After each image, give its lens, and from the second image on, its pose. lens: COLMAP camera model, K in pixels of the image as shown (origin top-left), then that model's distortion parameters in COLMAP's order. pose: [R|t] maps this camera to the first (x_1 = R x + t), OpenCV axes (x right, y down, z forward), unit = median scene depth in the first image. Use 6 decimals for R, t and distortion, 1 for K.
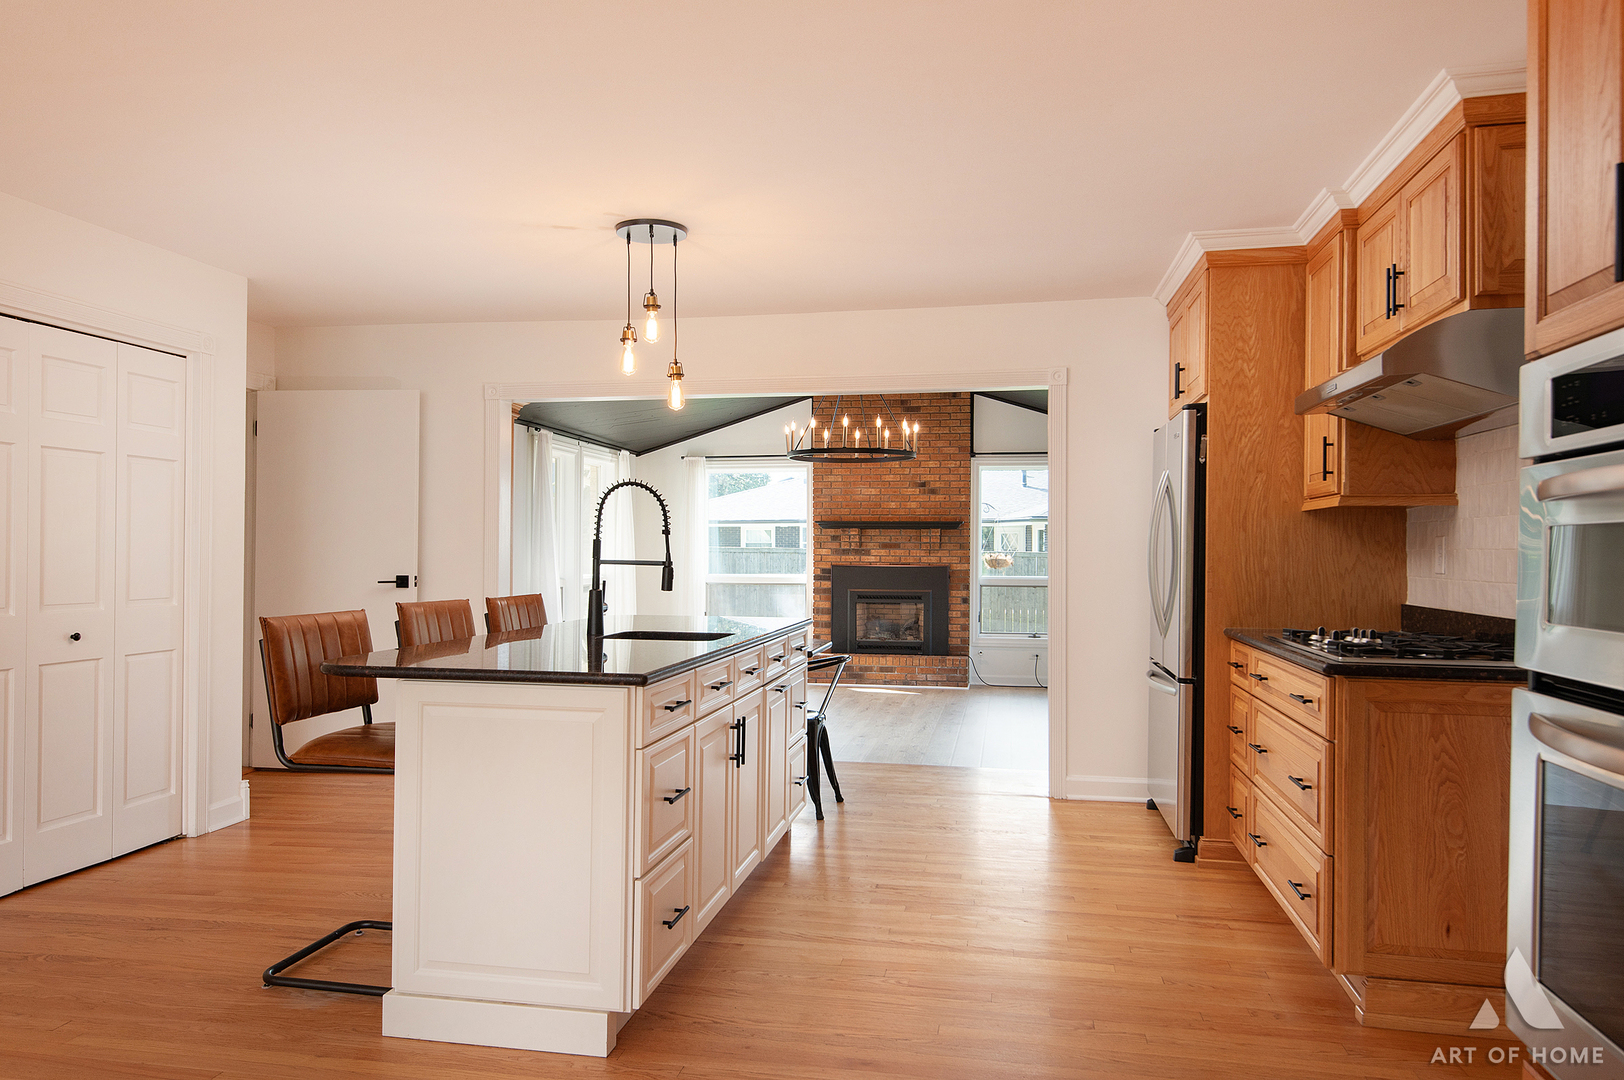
lens RADIAL K [[1097.3, 0, 812.0], [0, 1097.3, 540.0], [0, 0, 1]] dist [-0.000667, 0.000302]
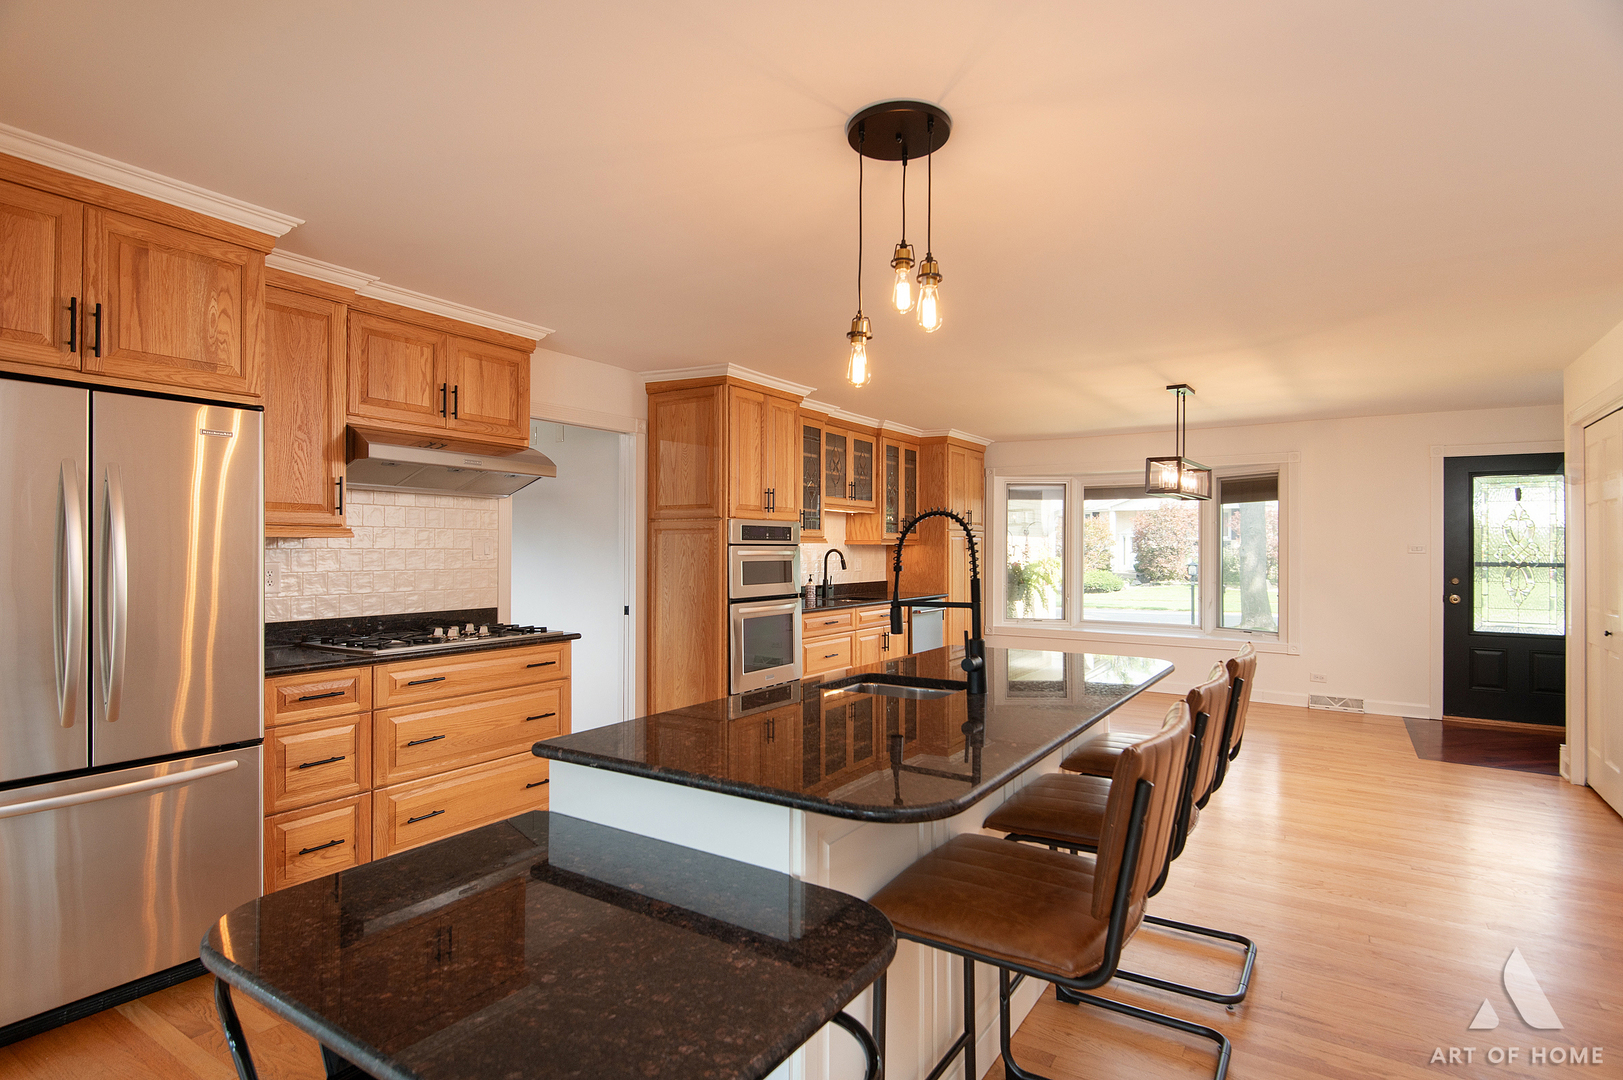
lens RADIAL K [[835.5, 0, 782.0], [0, 835.5, 545.1], [0, 0, 1]] dist [-0.002908, -0.000274]
pose [[-0.919402, -0.002861, 0.393308, -0.103812], [-0.007274, 0.999926, -0.009731, -0.006471], [-0.393251, -0.011807, -0.919355, 0.570363]]
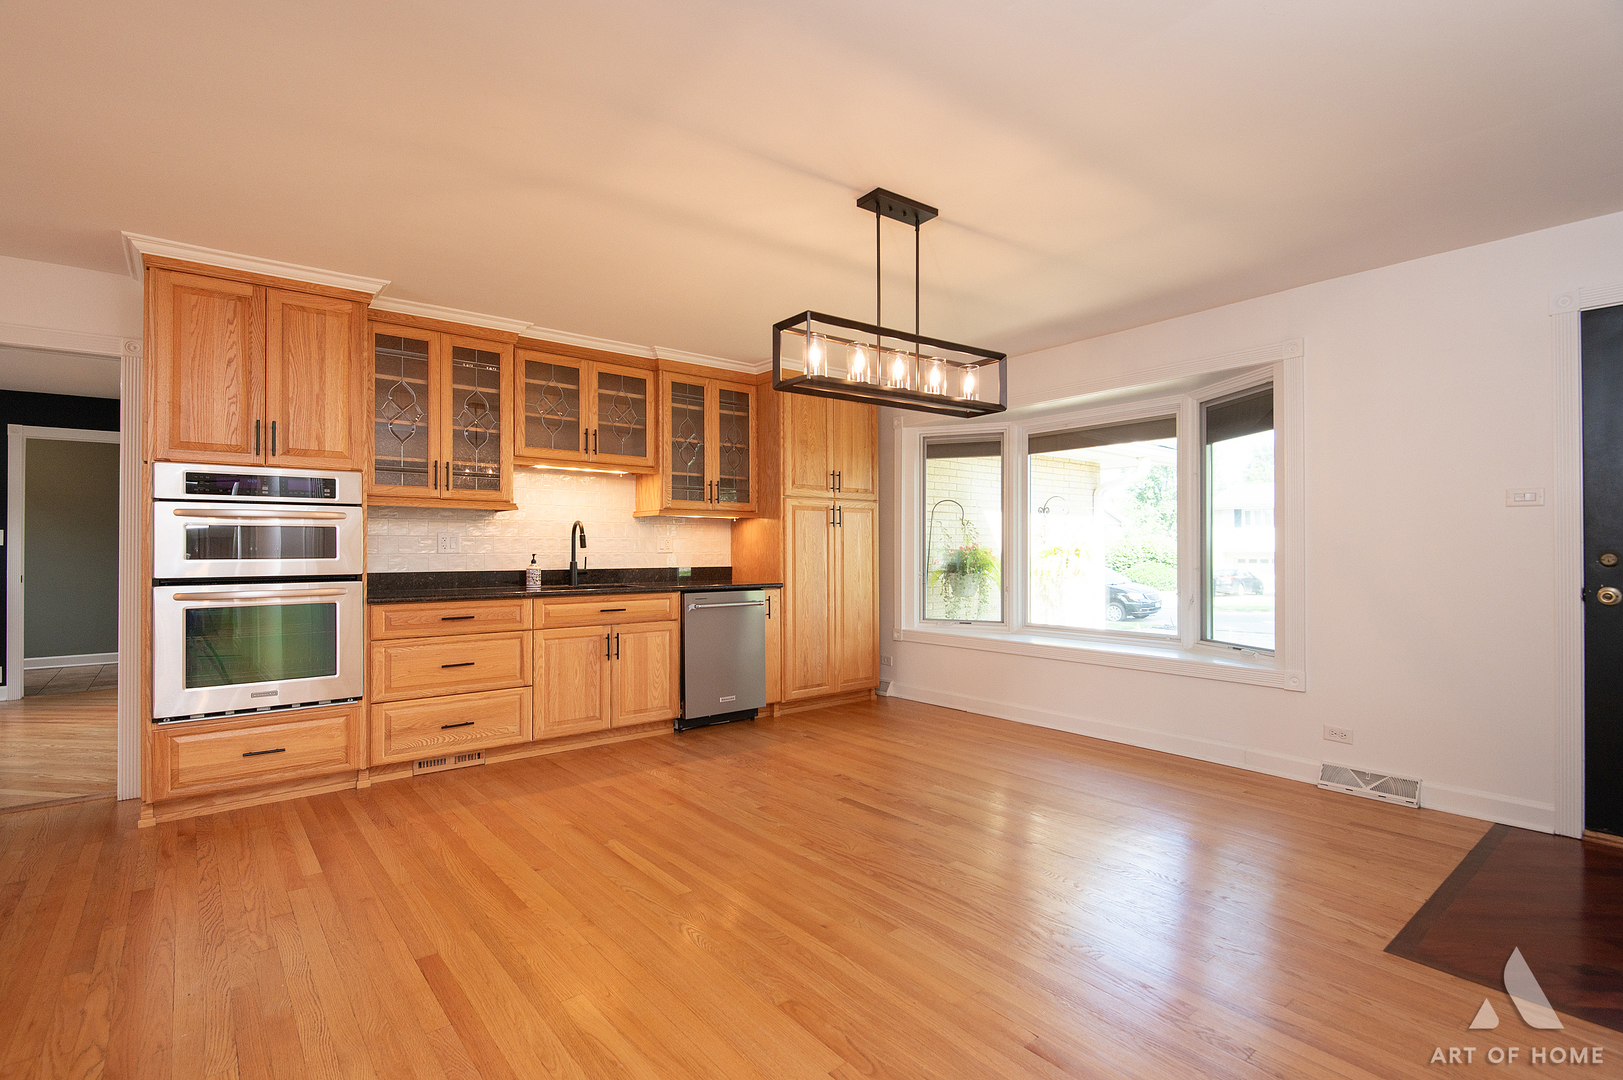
lens RADIAL K [[764.9, 0, 803.6], [0, 764.9, 539.9], [0, 0, 1]] dist [0.000164, -0.000835]
pose [[-0.767016, 0.010577, 0.641541, -0.267970], [-0.003148, 0.999790, -0.020247, 0.009241], [-0.641620, -0.017550, -0.766822, 0.221823]]
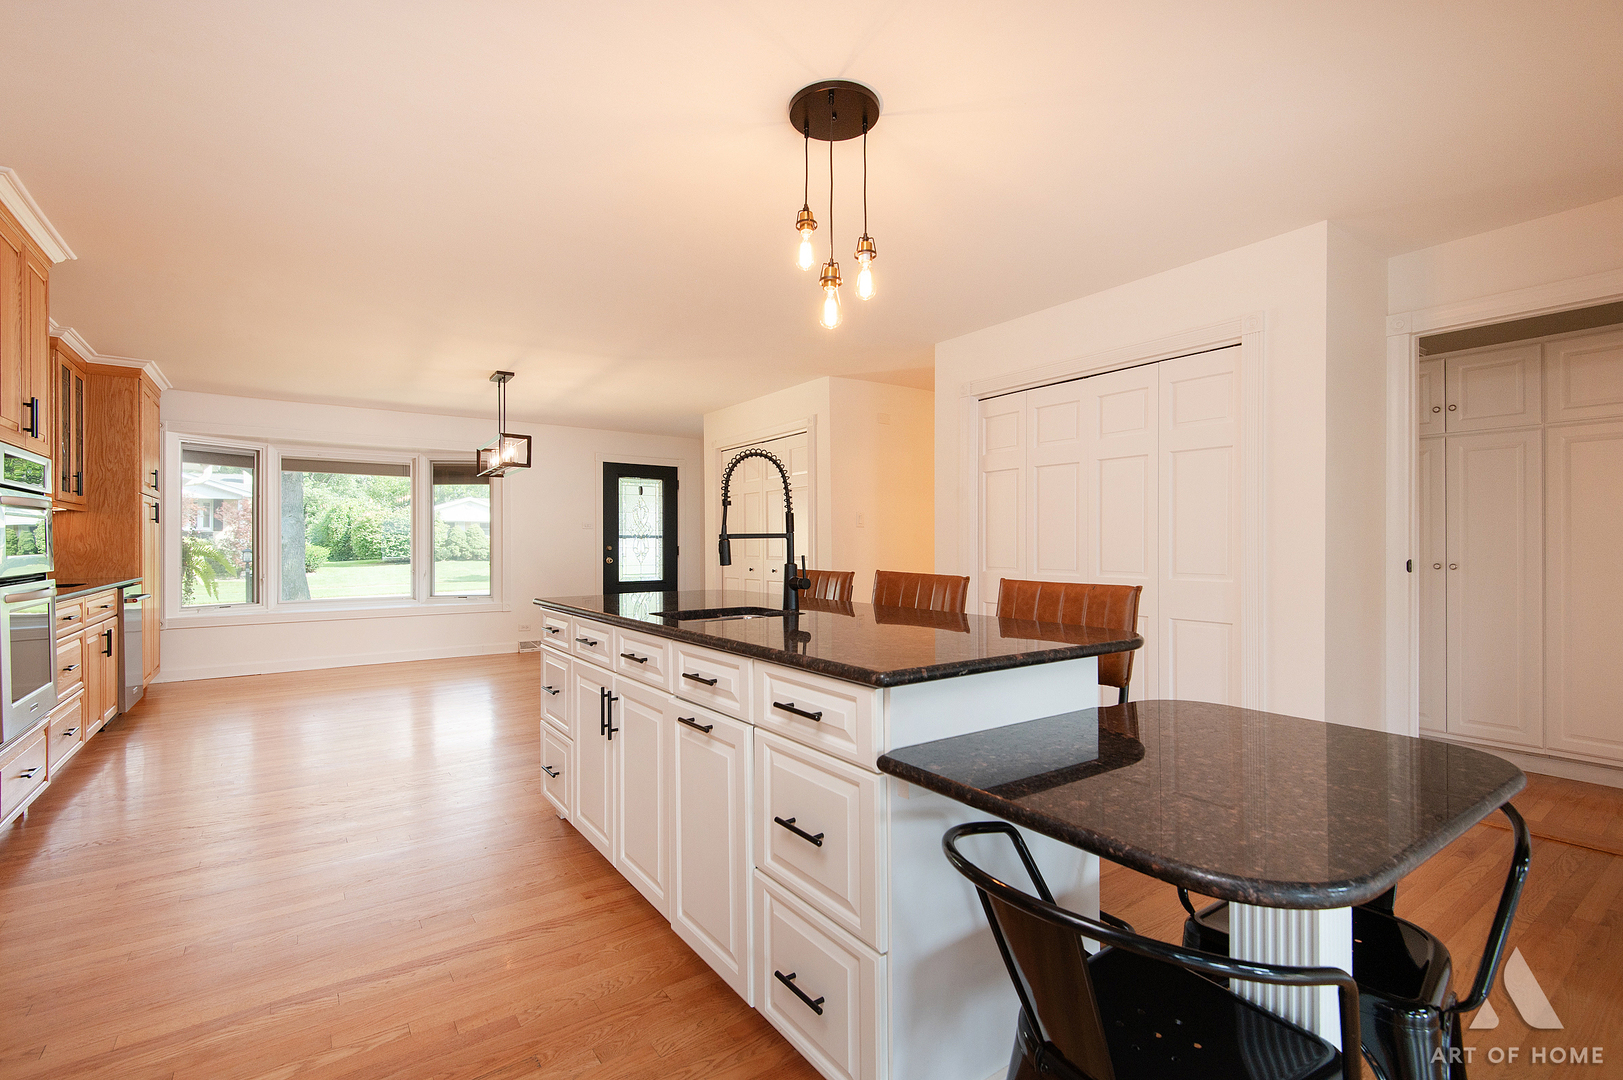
lens RADIAL K [[730.0, 0, 806.4], [0, 730.0, 544.5], [0, 0, 1]] dist [0.042601, -0.015428]
pose [[-0.693215, 0.001706, -0.720729, 0.094948], [0.006110, 0.999975, -0.003509, 0.010125], [0.720705, -0.006836, -0.693209, 0.509562]]
